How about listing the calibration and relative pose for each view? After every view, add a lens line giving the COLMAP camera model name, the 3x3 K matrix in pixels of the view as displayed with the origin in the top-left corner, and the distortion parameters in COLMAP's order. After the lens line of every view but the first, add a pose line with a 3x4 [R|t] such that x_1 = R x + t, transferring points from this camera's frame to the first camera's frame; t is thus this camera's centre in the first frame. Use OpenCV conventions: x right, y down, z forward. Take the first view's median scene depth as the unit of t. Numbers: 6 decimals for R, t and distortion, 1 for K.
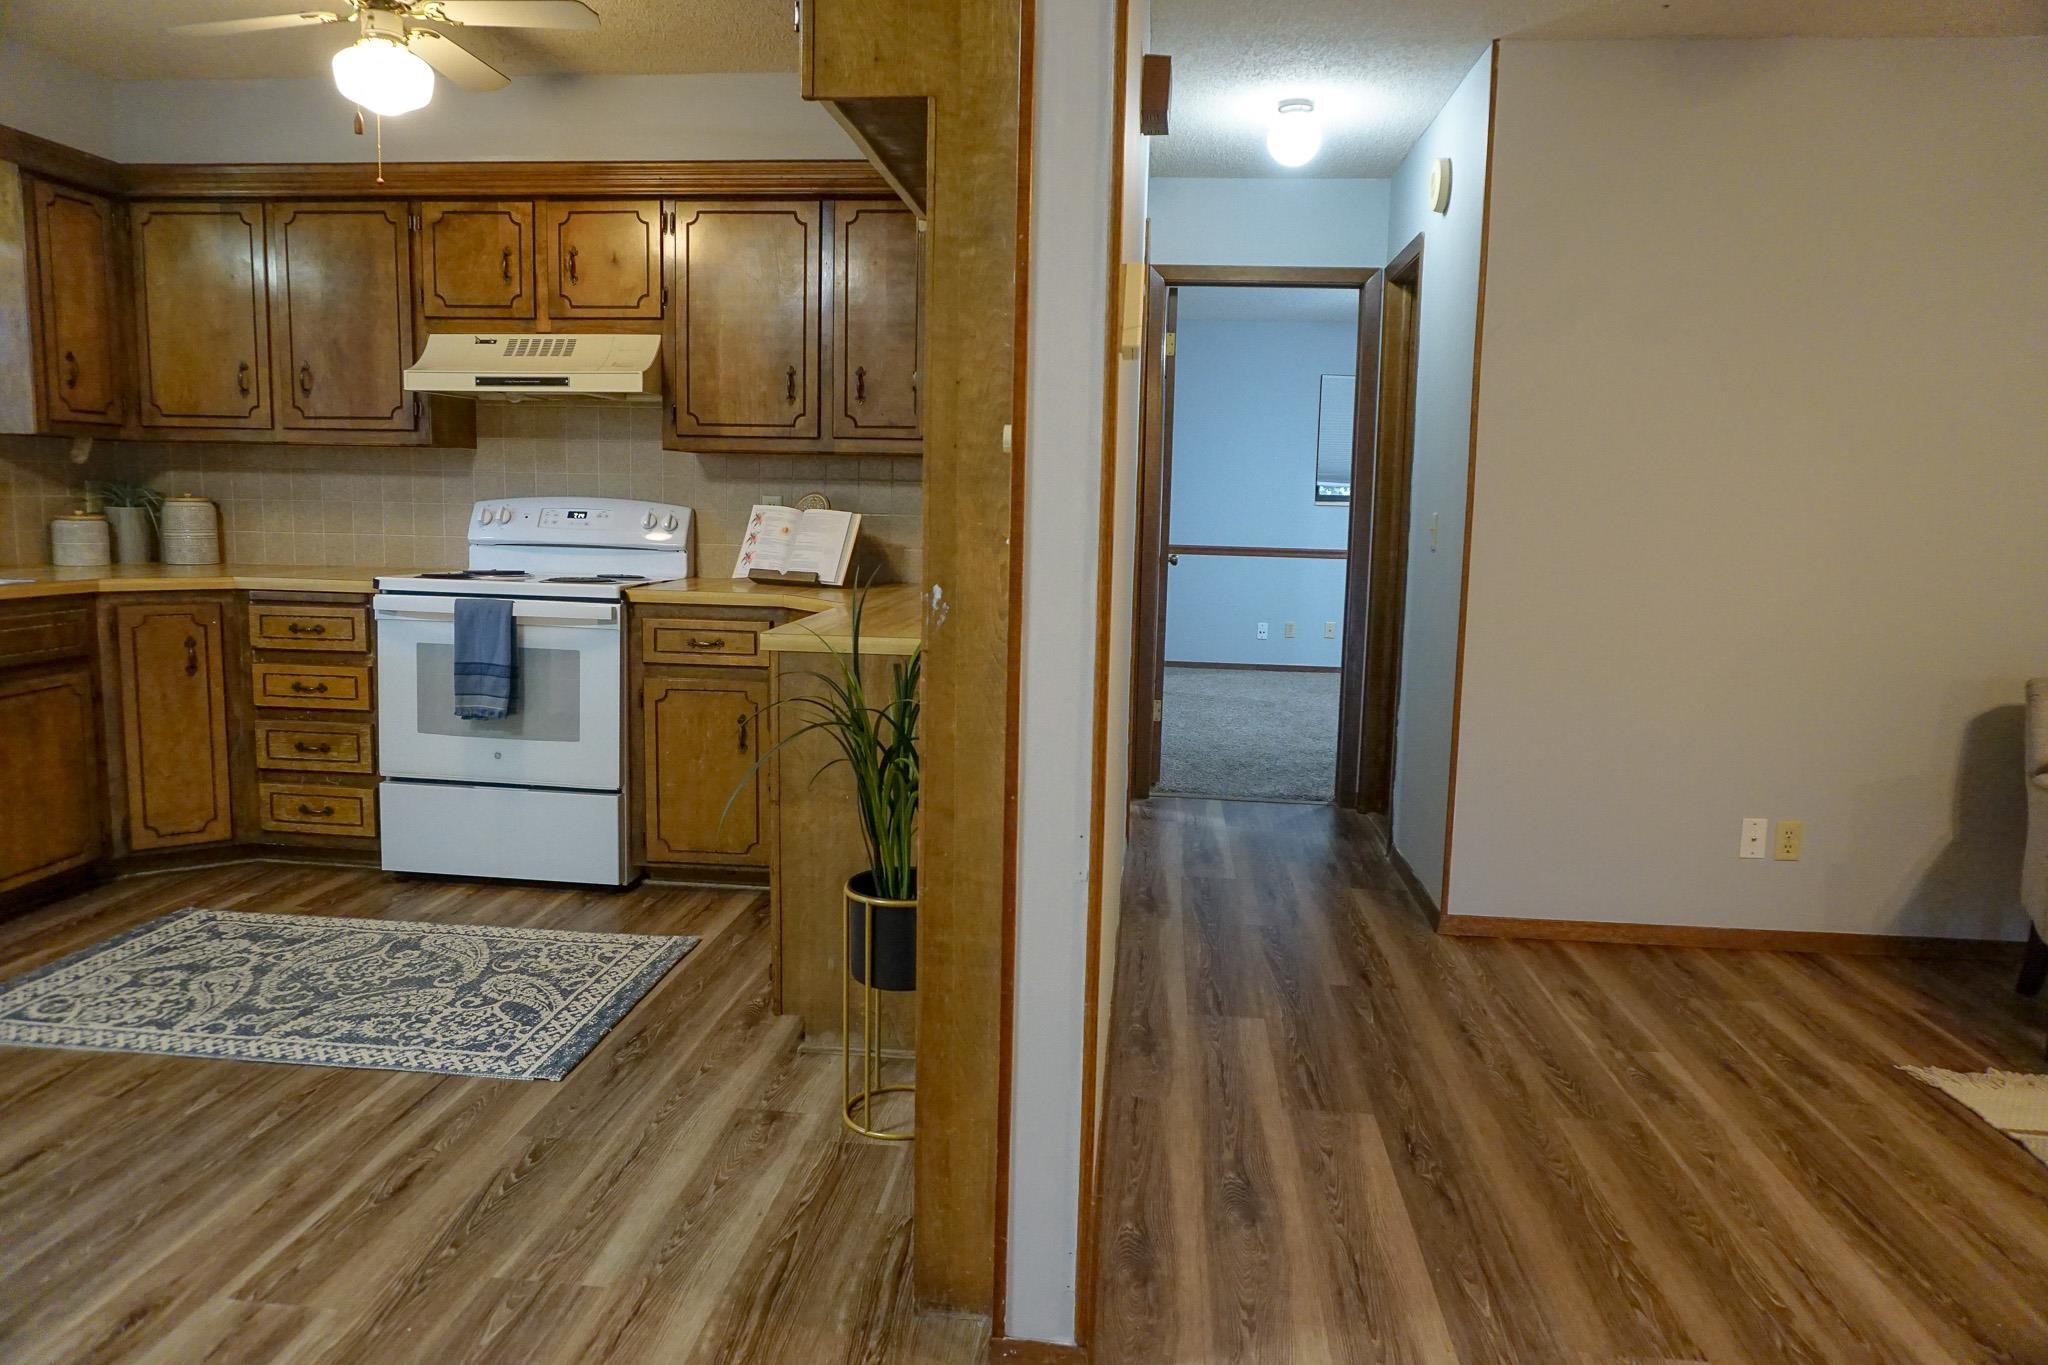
lens RADIAL K [[1375.7, 0, 1024.2], [0, 1375.7, 686.8], [0, 0, 1]] dist [-0.048108, 0.031777]
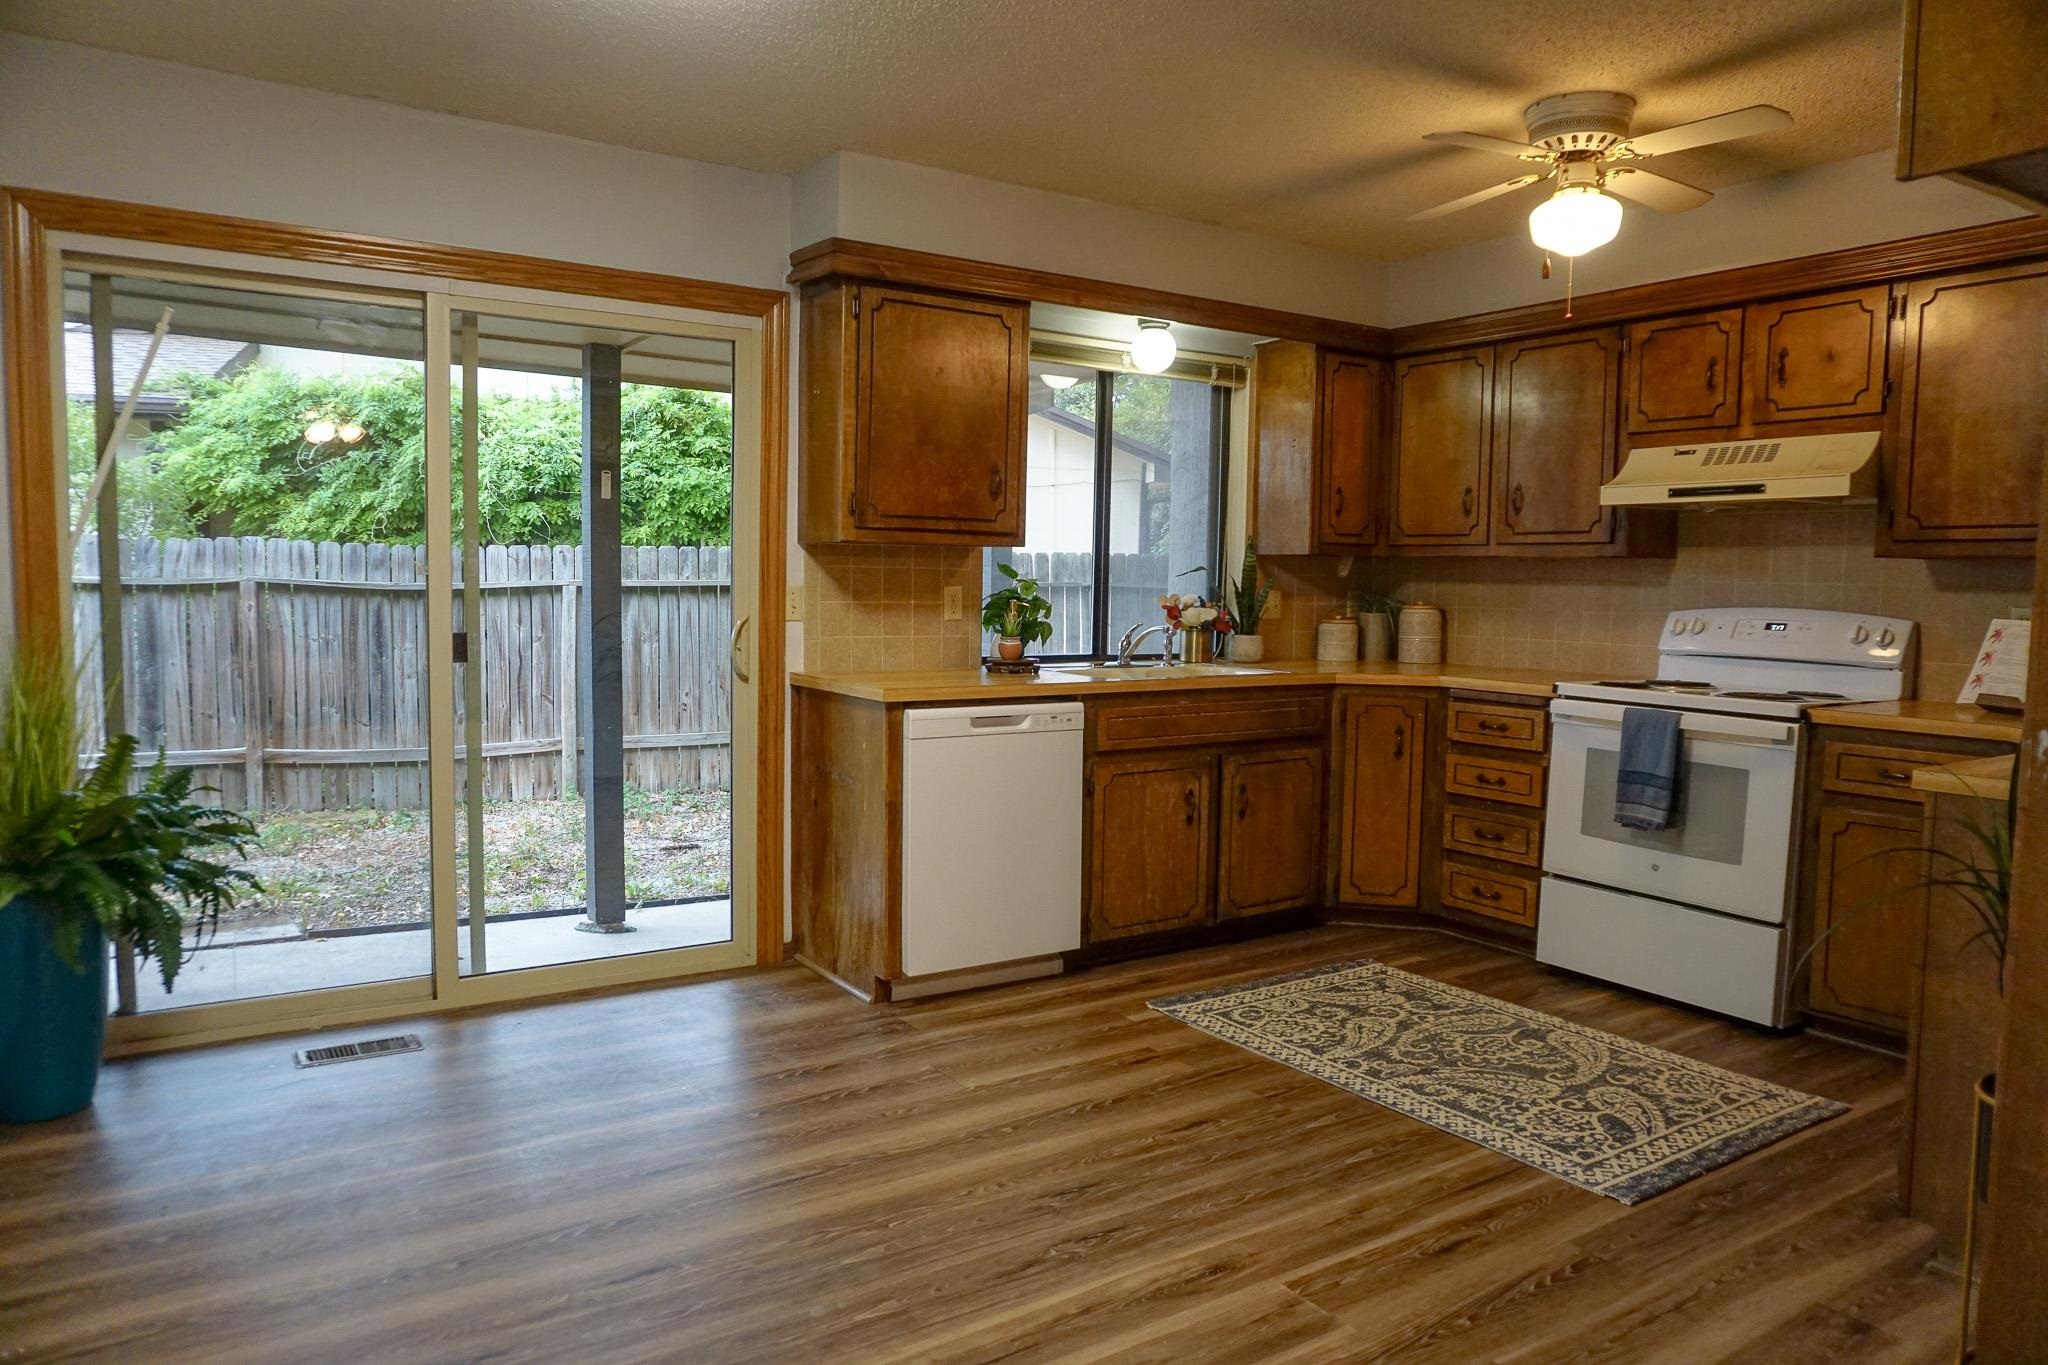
lens RADIAL K [[1375.7, 0, 1004.9], [0, 1375.7, 683.9], [0, 0, 1]] dist [-0.048108, 0.031777]
pose [[0.624481, 0.046352, -0.779663, 0.082466], [-0.105762, 0.994062, -0.025613, -0.006858], [0.773846, 0.098454, 0.625675, 0.006736]]
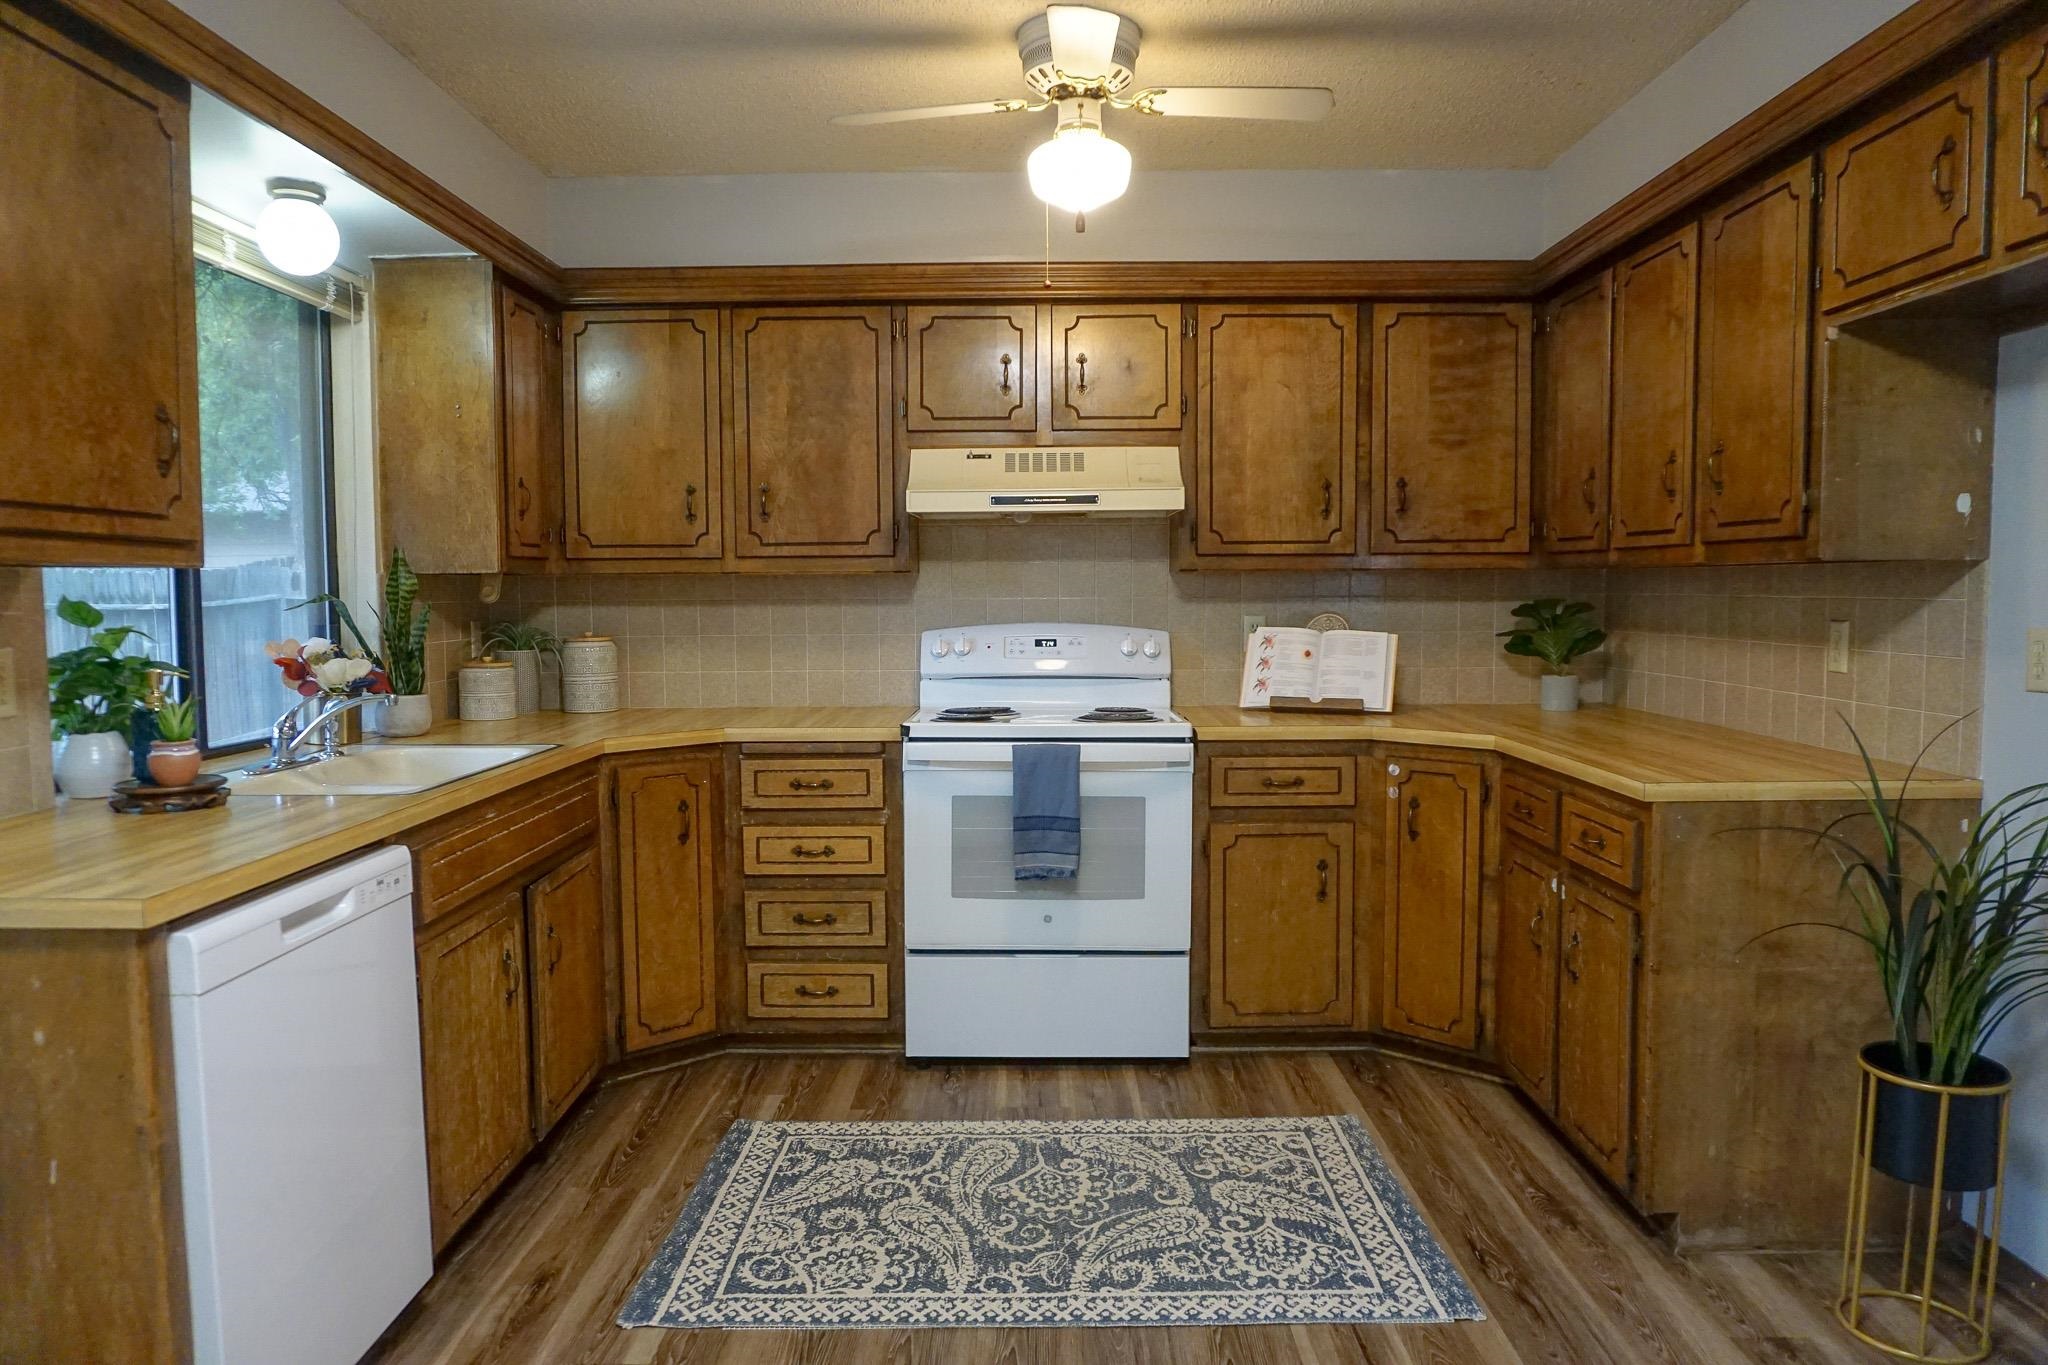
lens RADIAL K [[1375.7, 0, 1012.9], [0, 1375.7, 684.3], [0, 0, 1]] dist [-0.048108, 0.031777]
pose [[0.995680, -0.037439, 0.084967, -0.474898], [0.042867, 0.997094, -0.062981, -0.046122], [-0.082362, 0.066352, 0.994391, 0.104336]]
